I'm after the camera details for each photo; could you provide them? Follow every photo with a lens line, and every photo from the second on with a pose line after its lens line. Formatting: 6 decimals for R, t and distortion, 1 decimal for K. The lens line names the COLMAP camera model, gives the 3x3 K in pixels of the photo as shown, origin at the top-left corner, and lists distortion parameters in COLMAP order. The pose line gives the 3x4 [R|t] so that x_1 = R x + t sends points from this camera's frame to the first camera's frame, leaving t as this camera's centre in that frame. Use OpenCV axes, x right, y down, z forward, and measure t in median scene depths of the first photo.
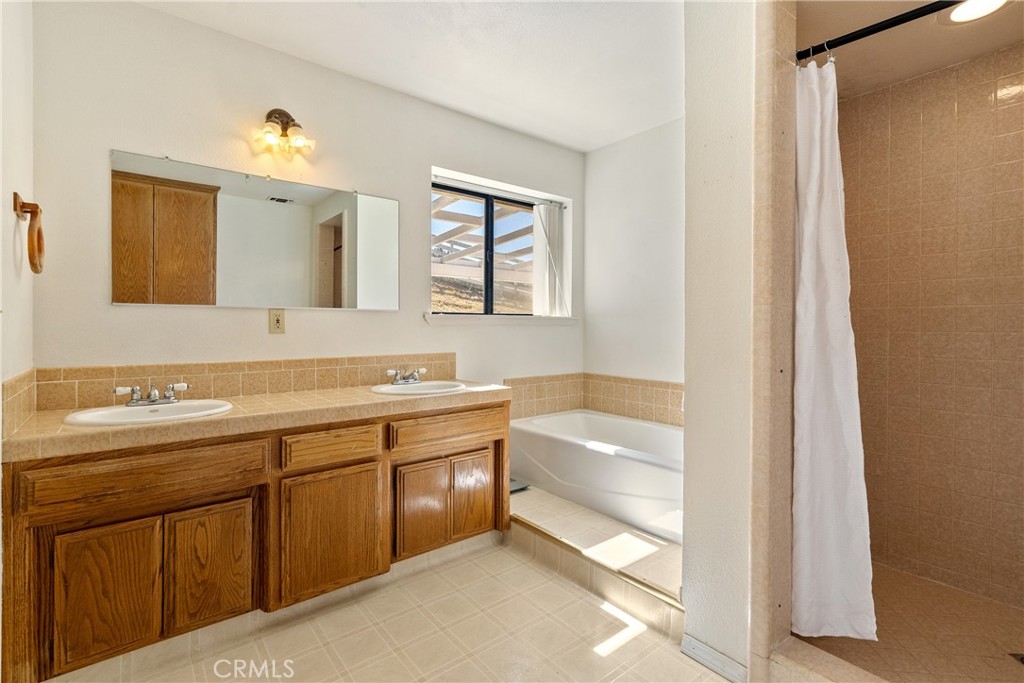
lens RADIAL K [[466.1, 0, 500.1], [0, 466.1, 330.6], [0, 0, 1]] dist [-0.006206, 0.002986]
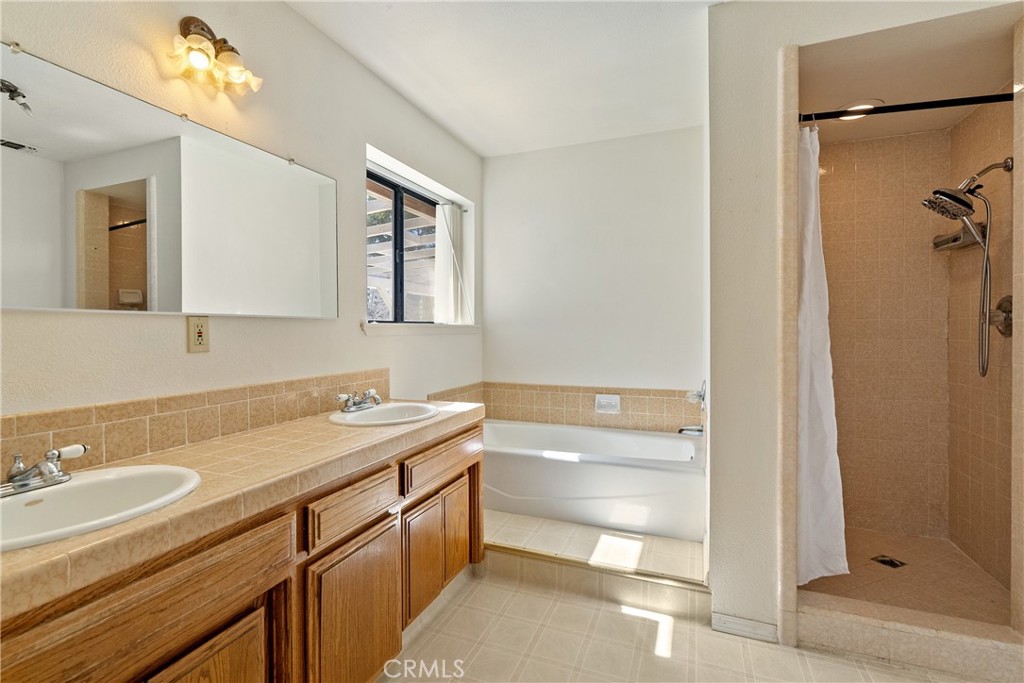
lens RADIAL K [[466.1, 0, 509.1], [0, 466.1, 335.8], [0, 0, 1]] dist [-0.006206, 0.002986]
pose [[0.870677, -0.010027, 0.491753, -0.424845], [0.008838, 0.999950, 0.004740, -0.017693], [-0.491776, 0.000219, 0.870722, 0.198582]]
